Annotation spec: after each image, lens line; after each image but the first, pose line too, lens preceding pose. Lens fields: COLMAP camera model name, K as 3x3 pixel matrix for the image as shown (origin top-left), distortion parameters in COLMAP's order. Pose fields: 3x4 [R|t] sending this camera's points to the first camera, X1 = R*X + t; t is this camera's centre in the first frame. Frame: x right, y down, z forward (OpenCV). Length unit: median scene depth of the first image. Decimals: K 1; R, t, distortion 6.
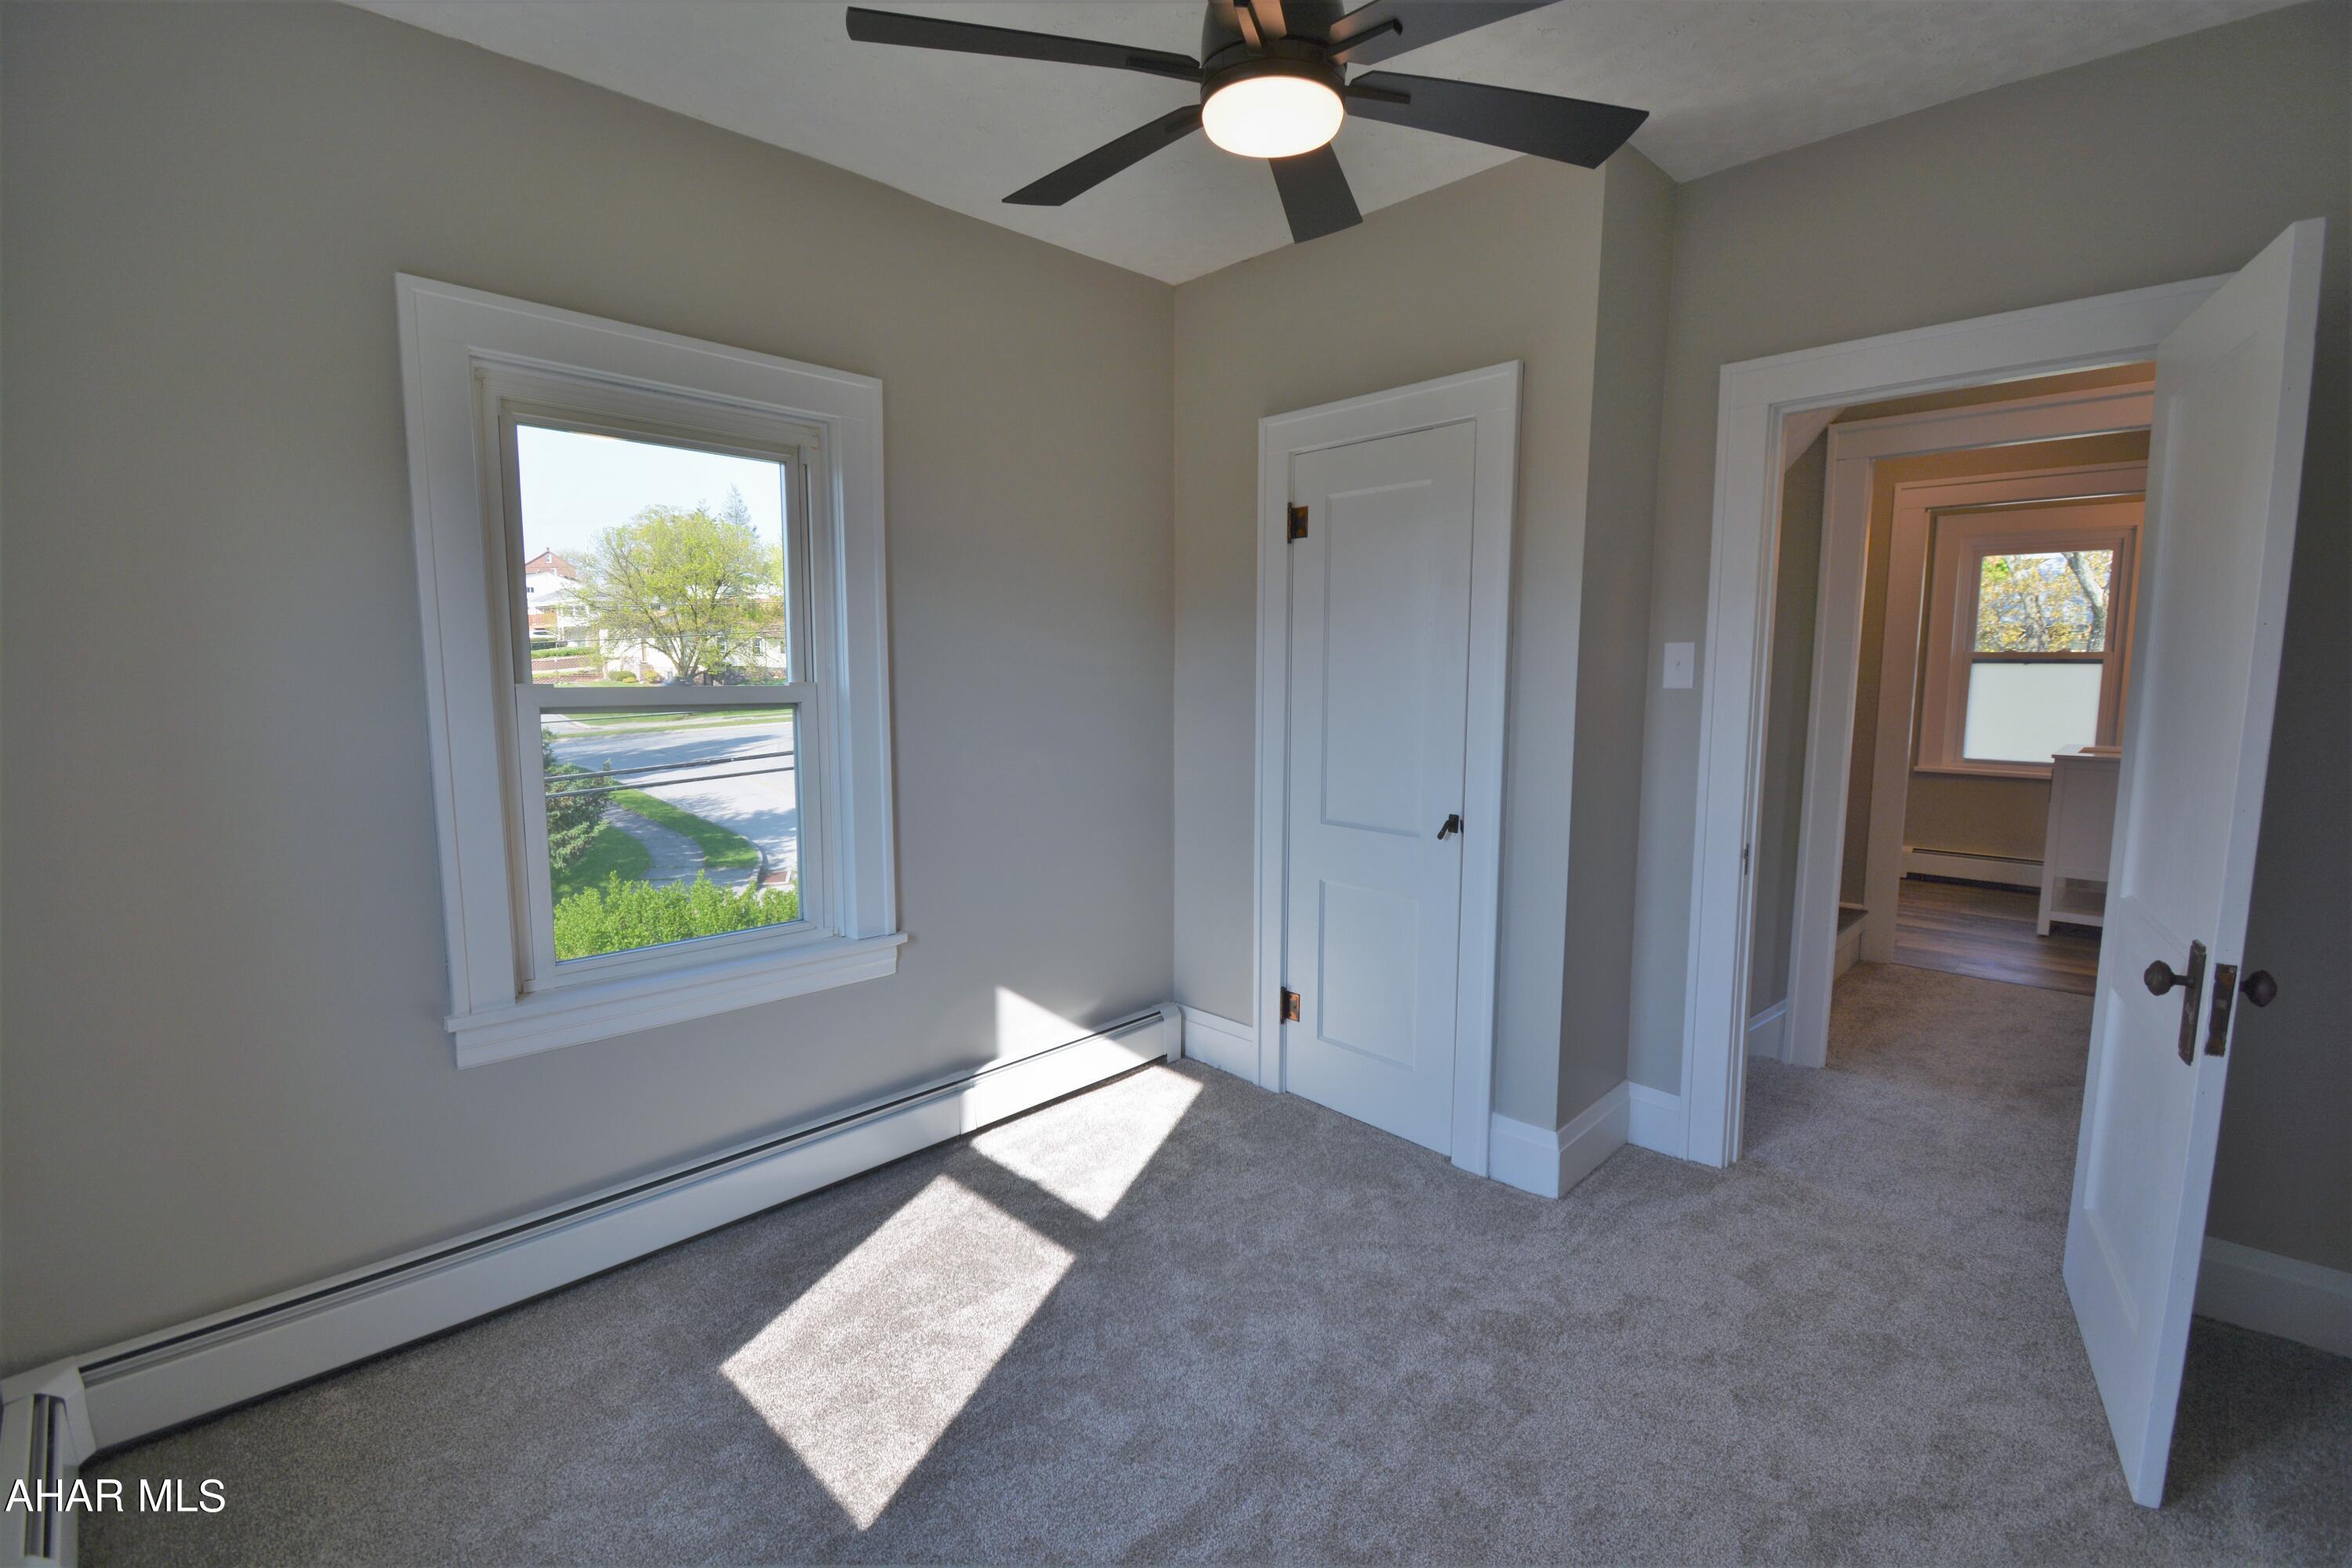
lens RADIAL K [[1058.8, 0, 1175.4], [0, 1058.8, 784.2], [0, 0, 1]] dist [0.012085, -0.012017]
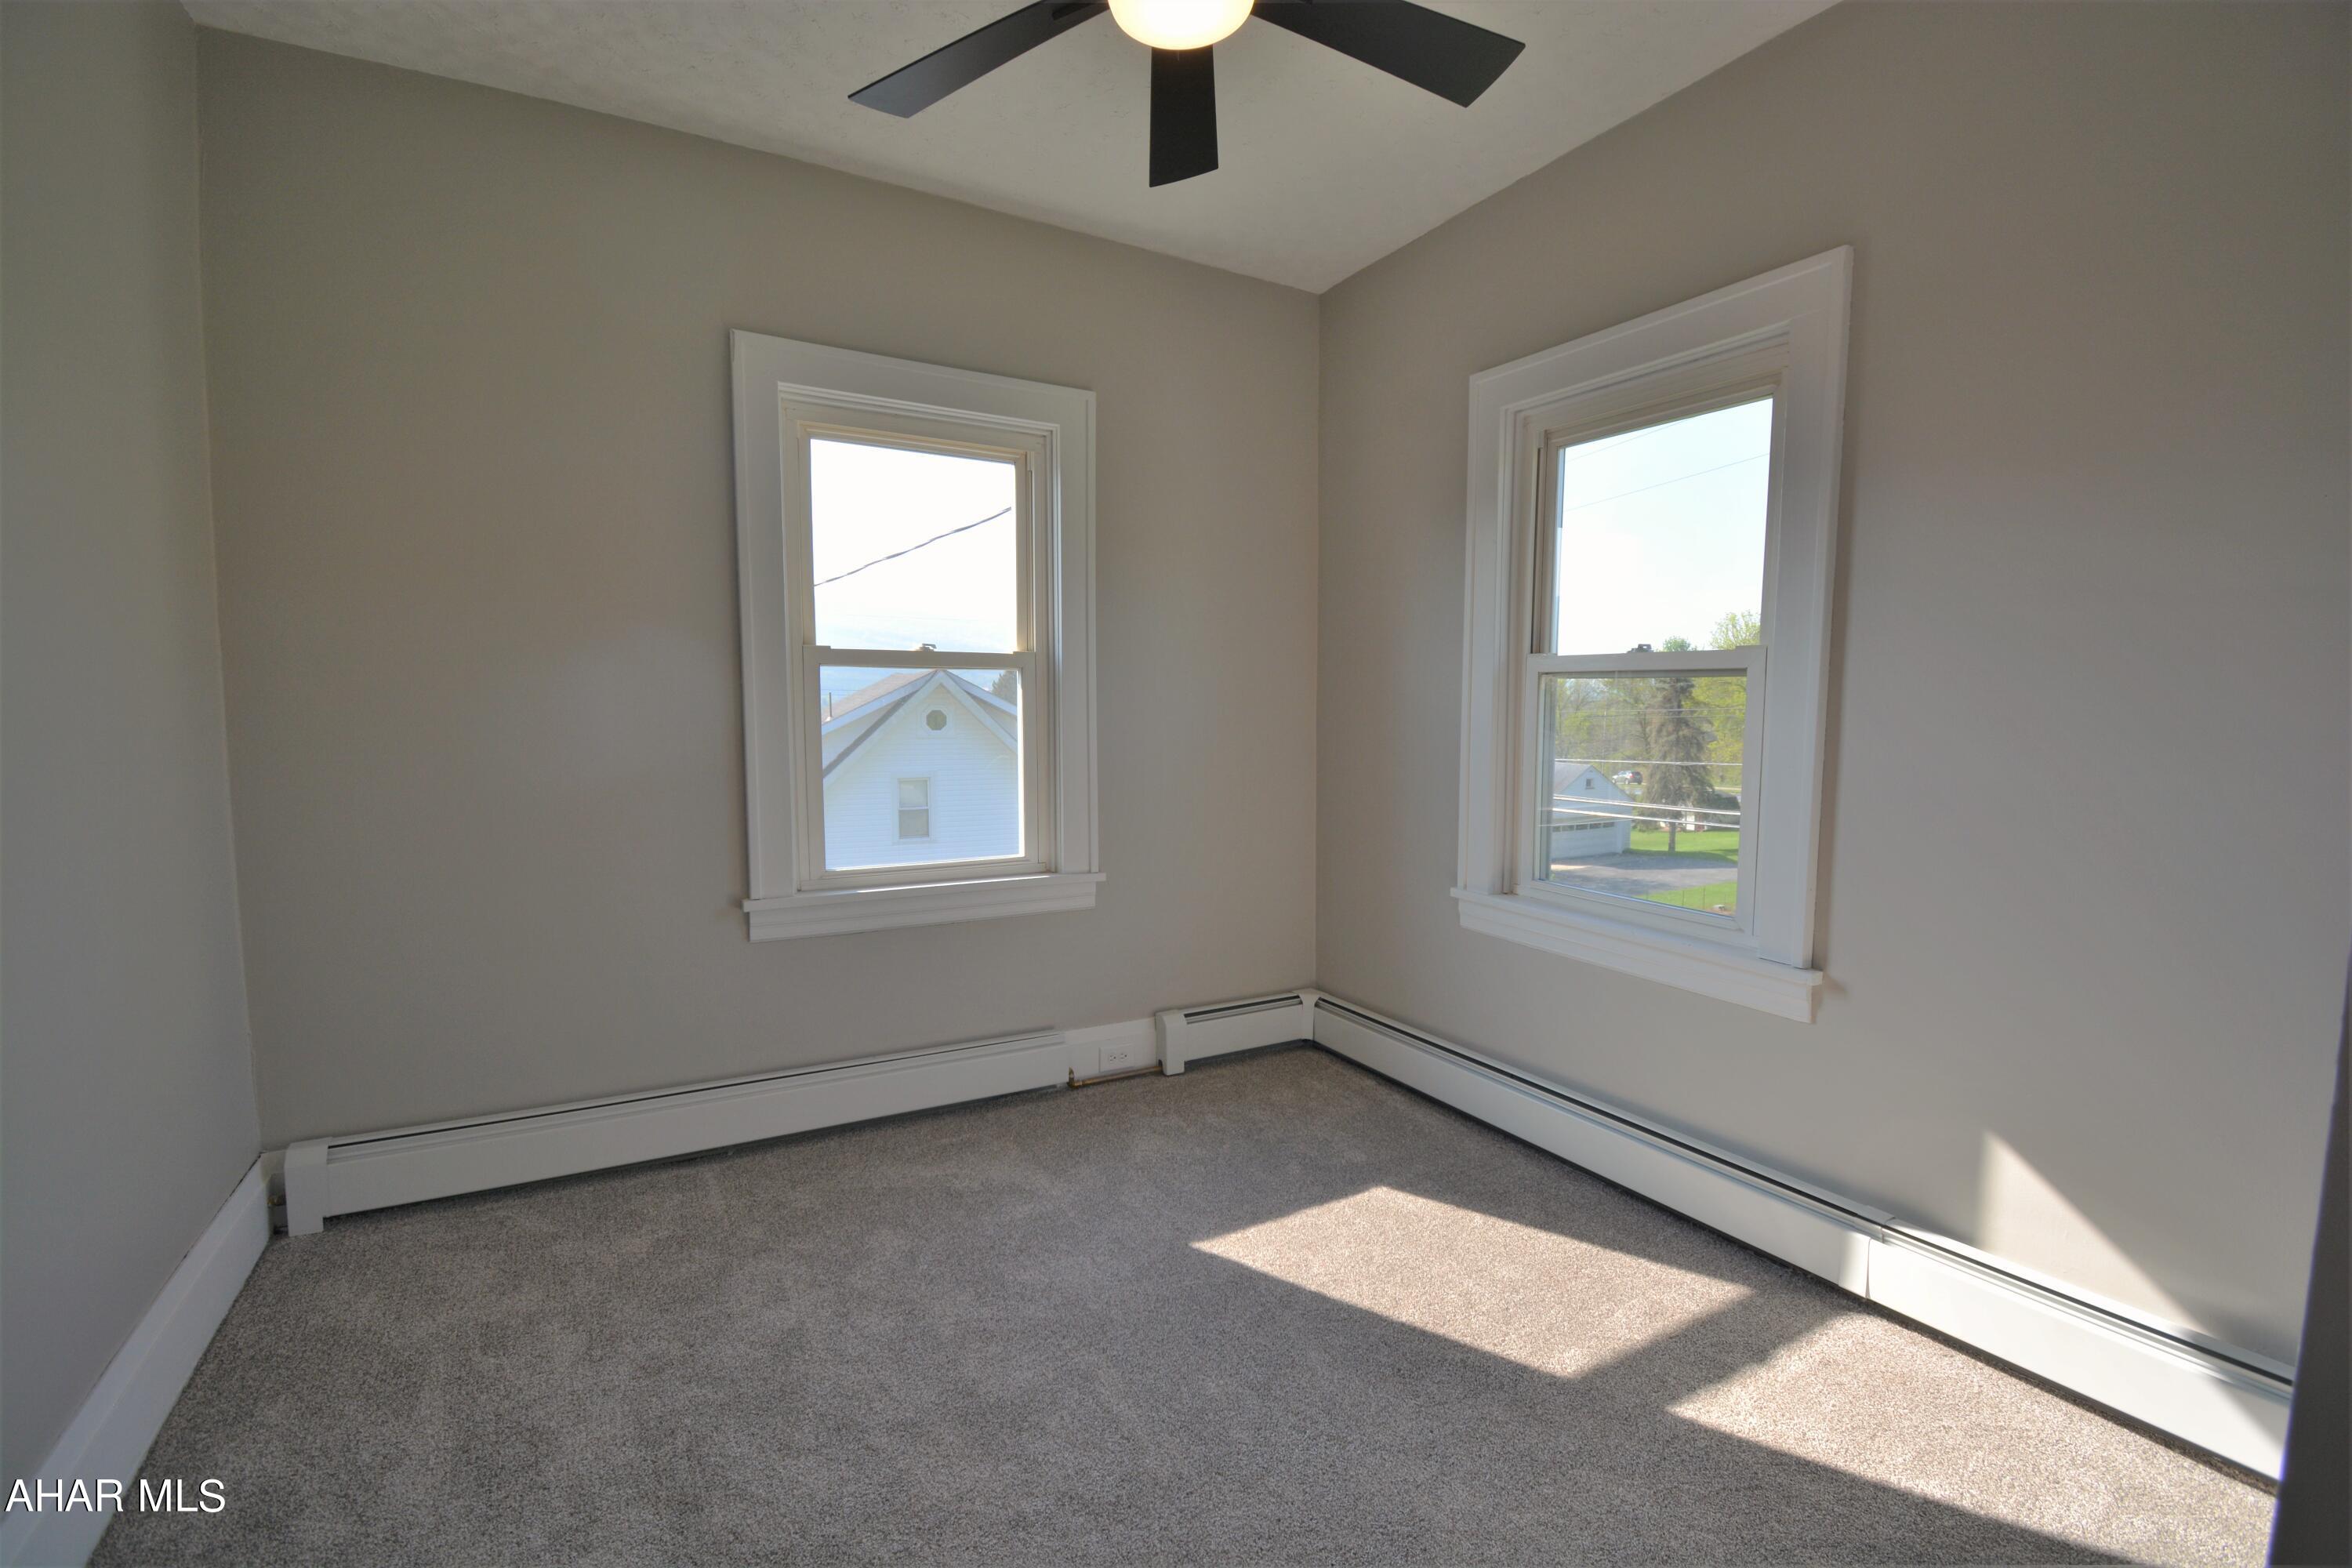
lens RADIAL K [[1058.8, 0, 1168.2], [0, 1058.8, 782.6], [0, 0, 1]] dist [0.012085, -0.012017]
pose [[-0.286446, 0.071873, -0.955397, 0.626231], [-0.114457, 0.987474, 0.108602, -0.024444], [0.951235, 0.140460, -0.274631, 0.800555]]
